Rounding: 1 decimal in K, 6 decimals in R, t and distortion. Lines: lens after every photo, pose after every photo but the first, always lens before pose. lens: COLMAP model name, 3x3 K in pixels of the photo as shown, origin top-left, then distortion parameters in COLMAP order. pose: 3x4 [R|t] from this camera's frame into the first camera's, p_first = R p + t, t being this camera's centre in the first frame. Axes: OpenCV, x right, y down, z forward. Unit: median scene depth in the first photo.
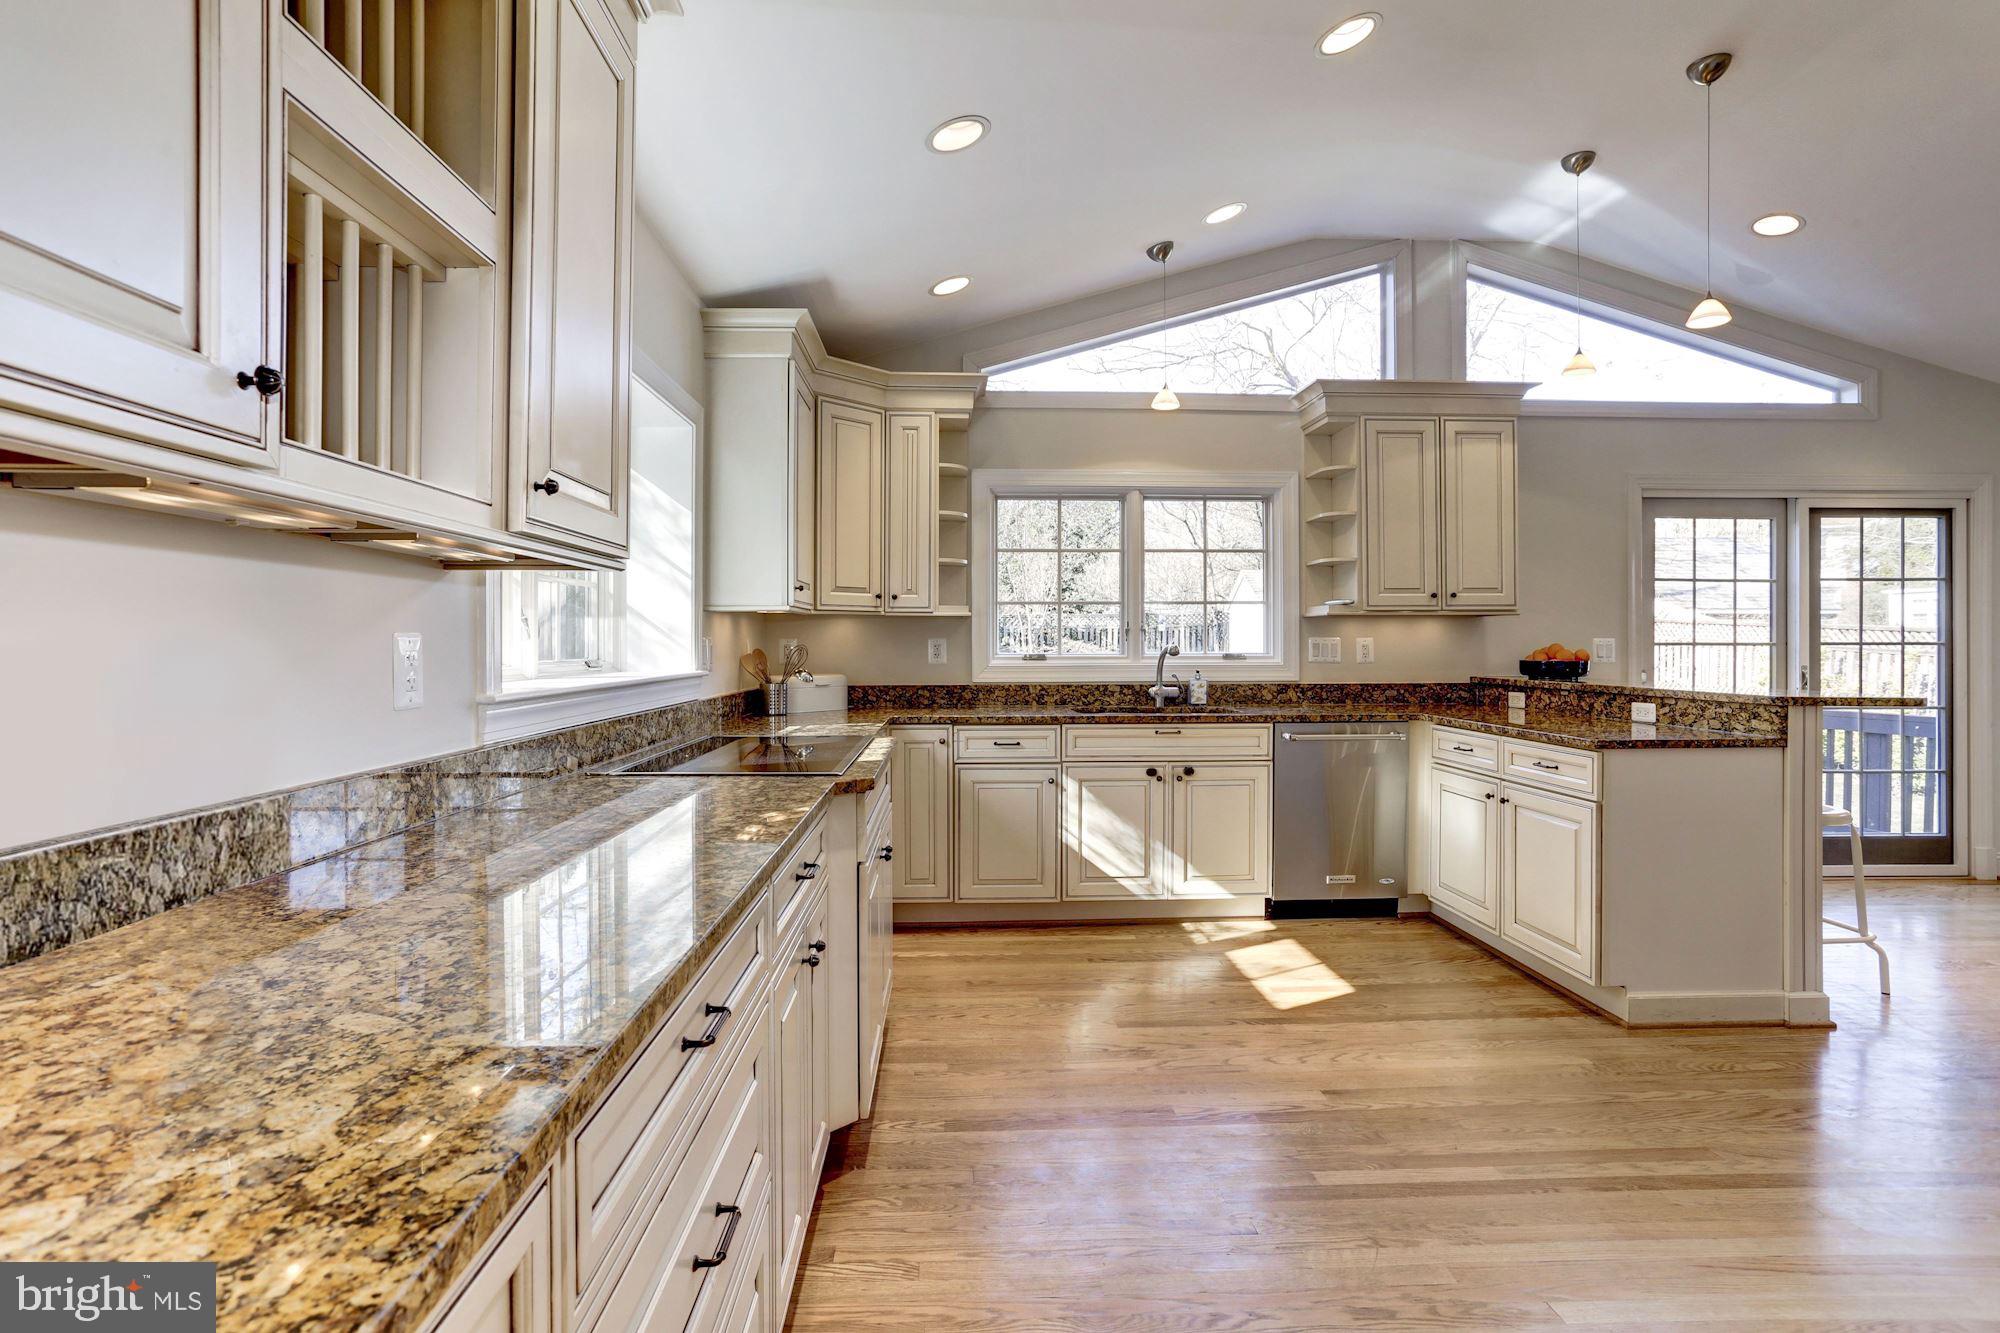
lens RADIAL K [[965.0, 0, 958.2], [0, 965.0, 643.3], [0, 0, 1]] dist [-0.016328, 0.002154]
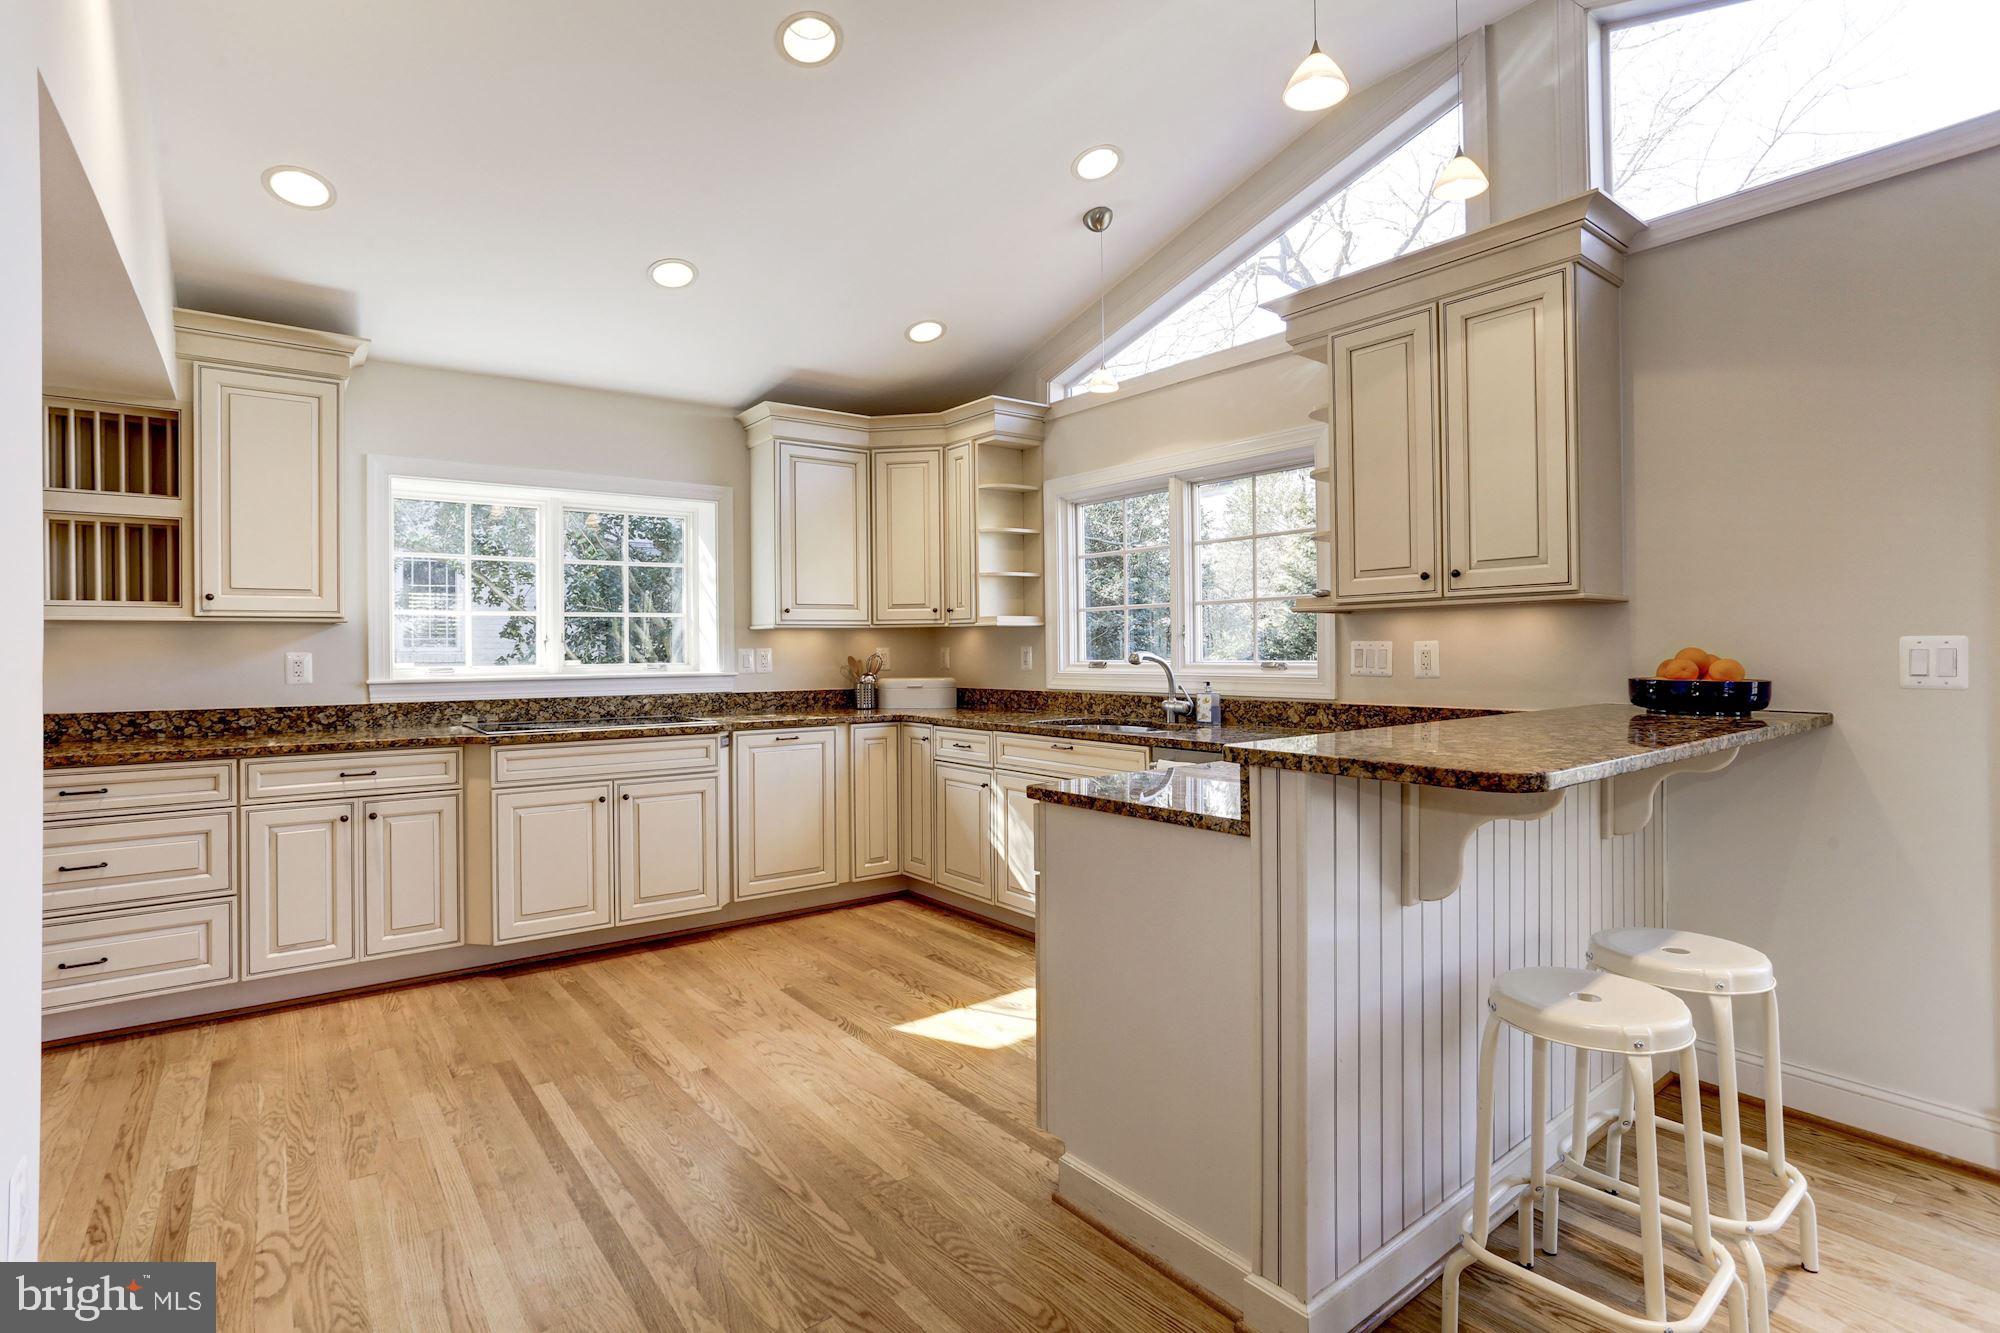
lens RADIAL K [[965.0, 0, 993.1], [0, 965.0, 645.2], [0, 0, 1]] dist [-0.016328, 0.002154]
pose [[0.577707, -0.007447, -0.816210, 0.821988], [0.008166, 0.999961, -0.003344, -0.002716], [0.816203, -0.004733, 0.577745, 0.360081]]
